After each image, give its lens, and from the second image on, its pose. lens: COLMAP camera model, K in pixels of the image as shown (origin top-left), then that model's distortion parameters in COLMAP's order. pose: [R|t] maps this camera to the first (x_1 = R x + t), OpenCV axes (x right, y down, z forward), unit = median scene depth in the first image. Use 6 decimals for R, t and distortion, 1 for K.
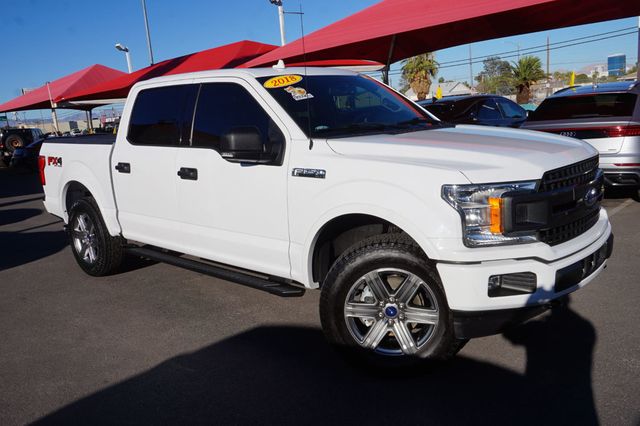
lens RADIAL K [[547.5, 0, 320.0], [0, 547.5, 213.0], [0, 0, 1]] dist [-0.004868, -0.002587]
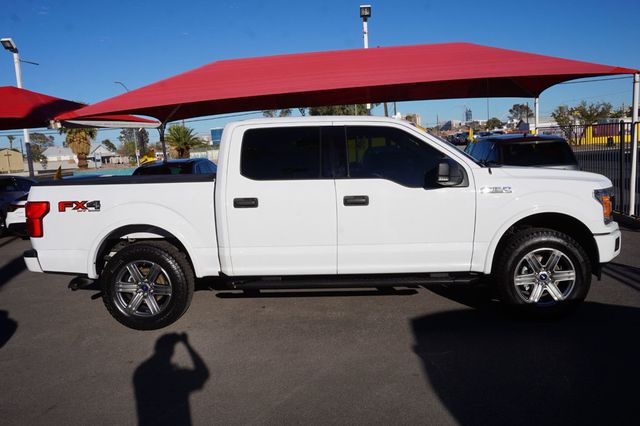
lens RADIAL K [[514.1, 0, 320.0], [0, 514.1, 213.0], [0, 0, 1]] dist [-0.010018, -0.006325]
pose [[0.760515, -0.047478, 0.647582, -1.028649], [0.117750, 0.990872, -0.065638, 0.017104], [-0.638554, 0.126172, 0.759163, 0.224011]]
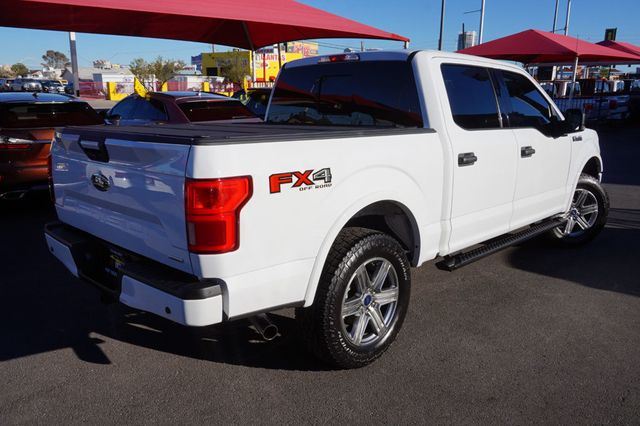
lens RADIAL K [[526.3, 0, 320.0], [0, 526.3, 213.0], [0, 0, 1]] dist [0.045682, -0.002081]
pose [[0.036502, -0.154844, 0.987264, -1.328579], [0.184755, 0.971938, 0.145609, -0.186370], [-0.982107, 0.177086, 0.064086, 1.379849]]
